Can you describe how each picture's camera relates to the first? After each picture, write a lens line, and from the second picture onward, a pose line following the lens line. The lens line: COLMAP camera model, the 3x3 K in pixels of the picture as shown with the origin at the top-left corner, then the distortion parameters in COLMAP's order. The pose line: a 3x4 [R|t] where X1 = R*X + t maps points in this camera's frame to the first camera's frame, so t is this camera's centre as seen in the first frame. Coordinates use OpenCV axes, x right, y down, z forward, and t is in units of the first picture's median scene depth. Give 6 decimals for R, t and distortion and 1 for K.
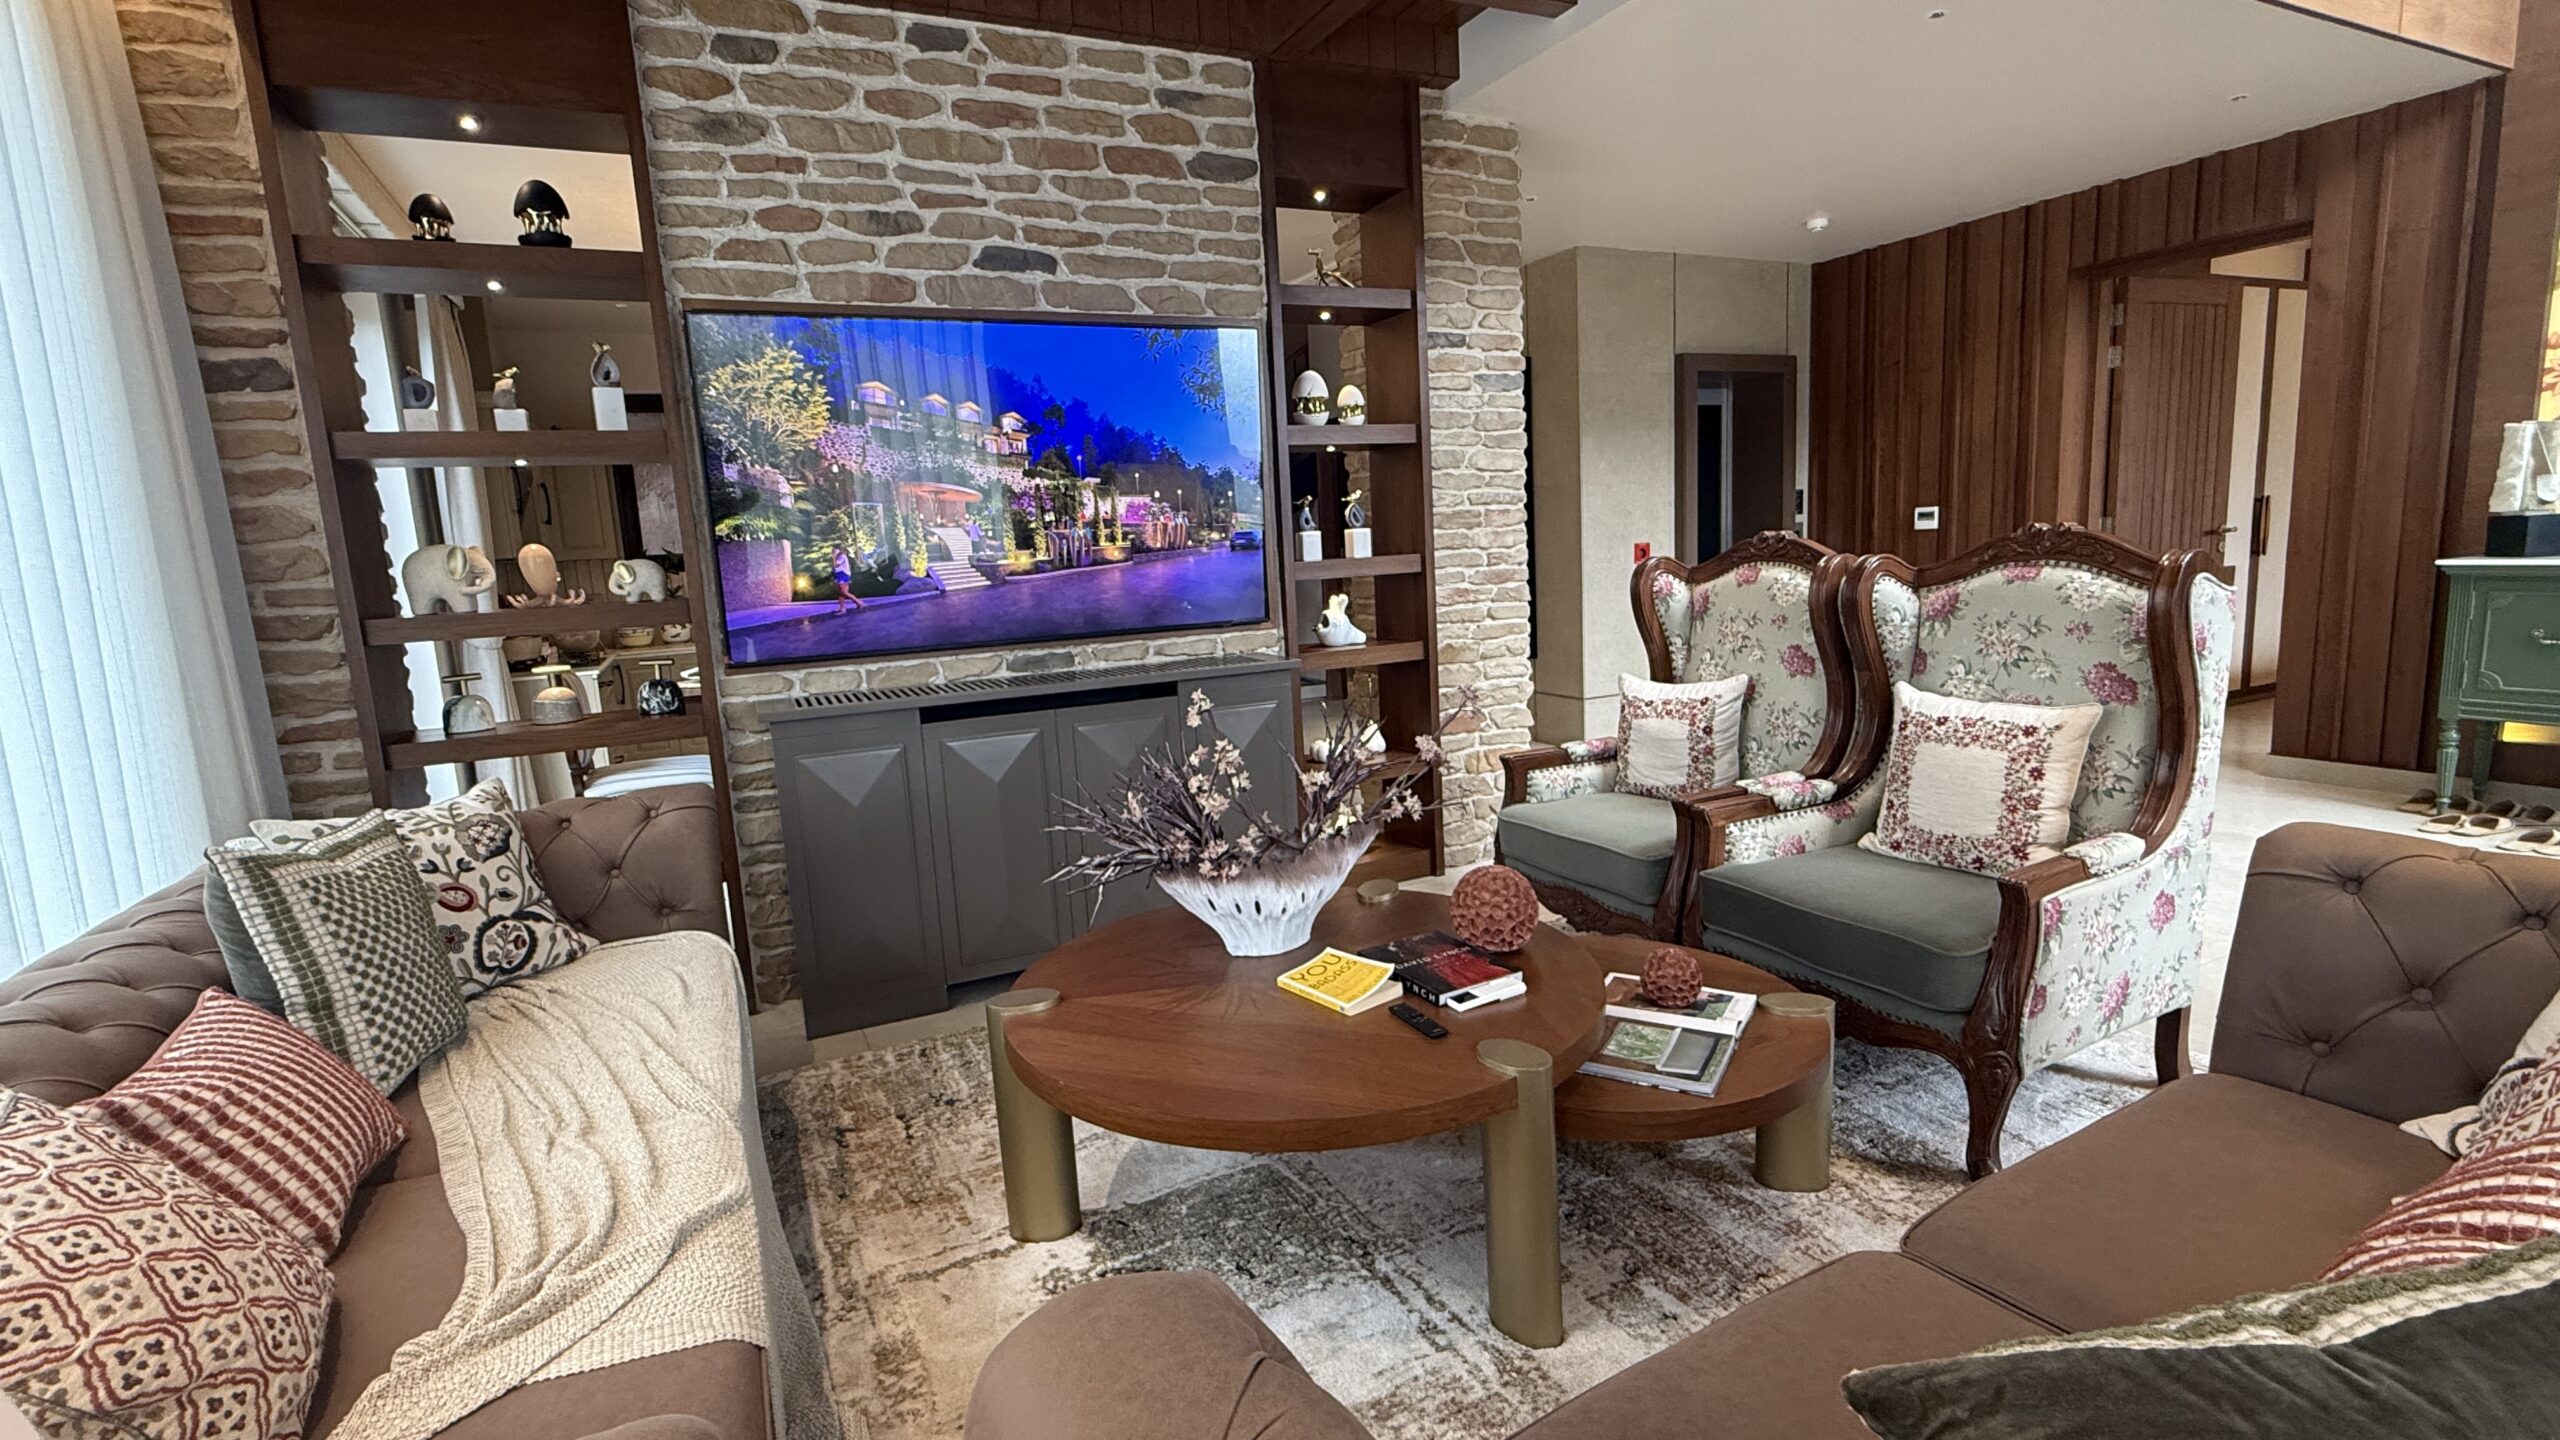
lens RADIAL K [[1165.0, 0, 1273.9], [0, 1165.0, 725.1], [0, 0, 1]] dist [-0.000271, 0.000163]
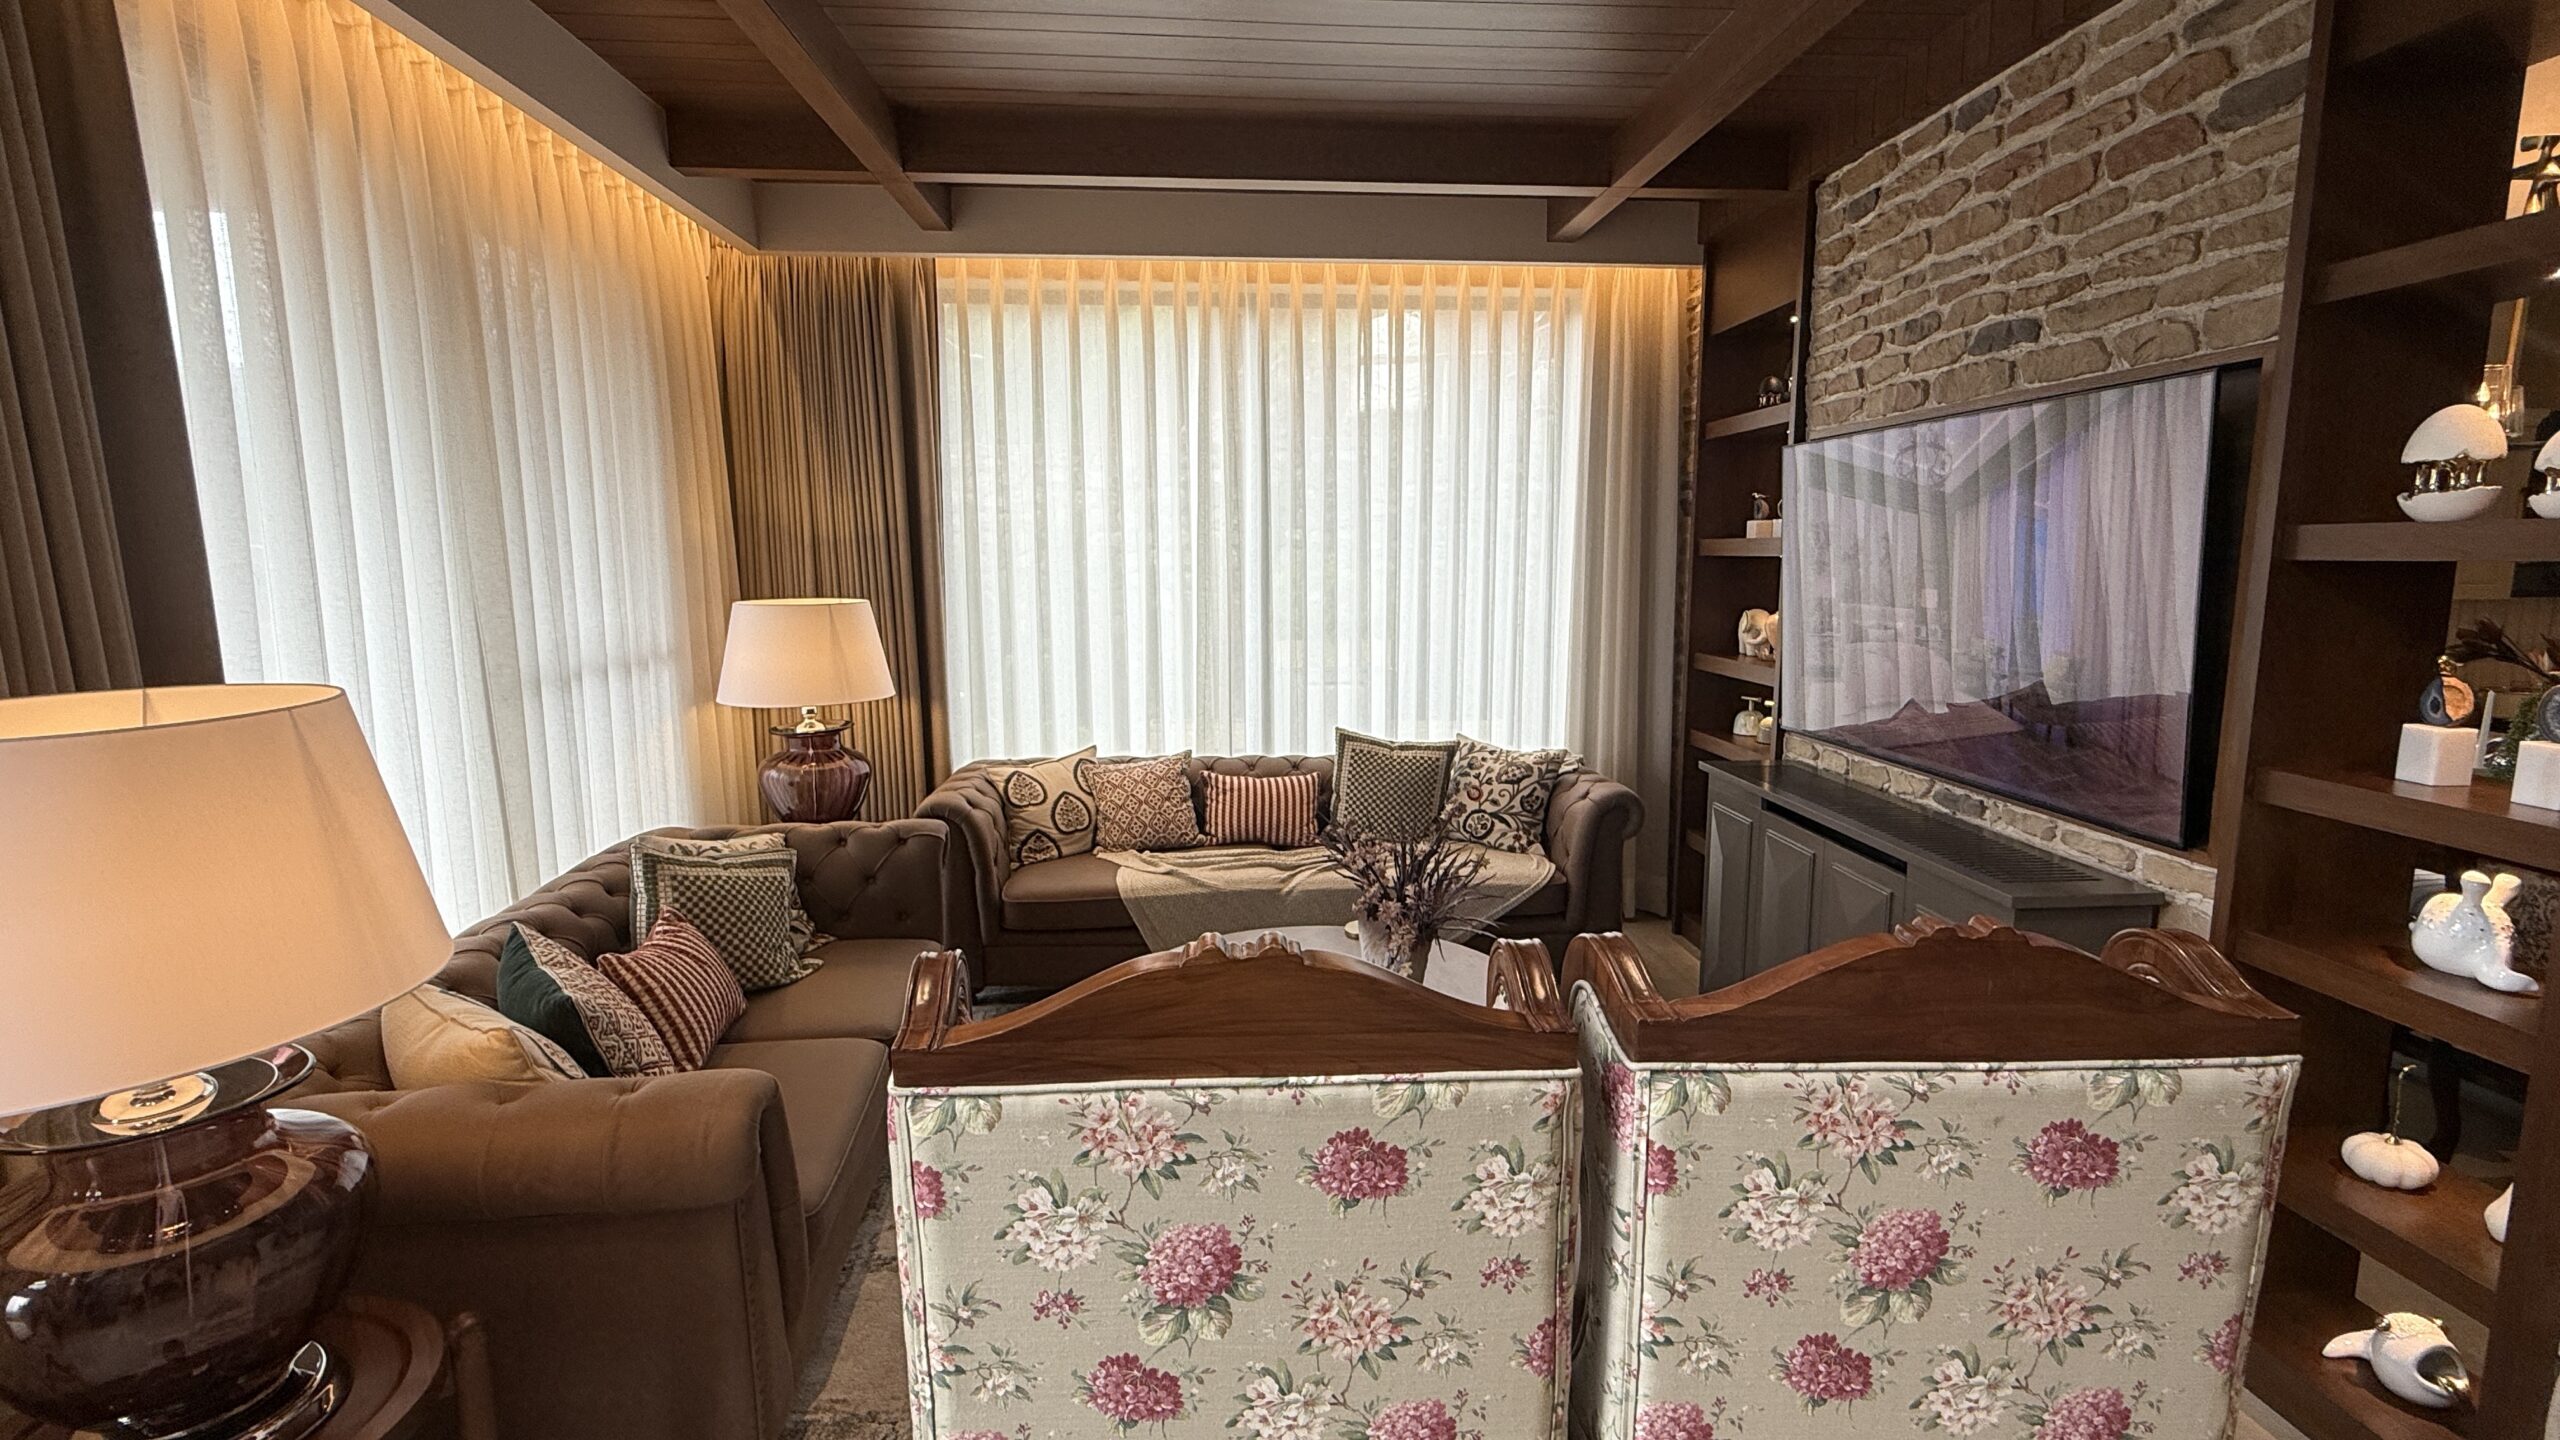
lens RADIAL K [[1165.0, 0, 1268.9], [0, 1165.0, 722.7], [0, 0, 1]] dist [-0.000271, 0.000163]
pose [[-0.384114, 0.190203, -0.903482, 0.830439], [-0.118011, 0.960410, 0.252360, -0.293048], [0.915713, 0.203556, -0.346461, 0.900847]]
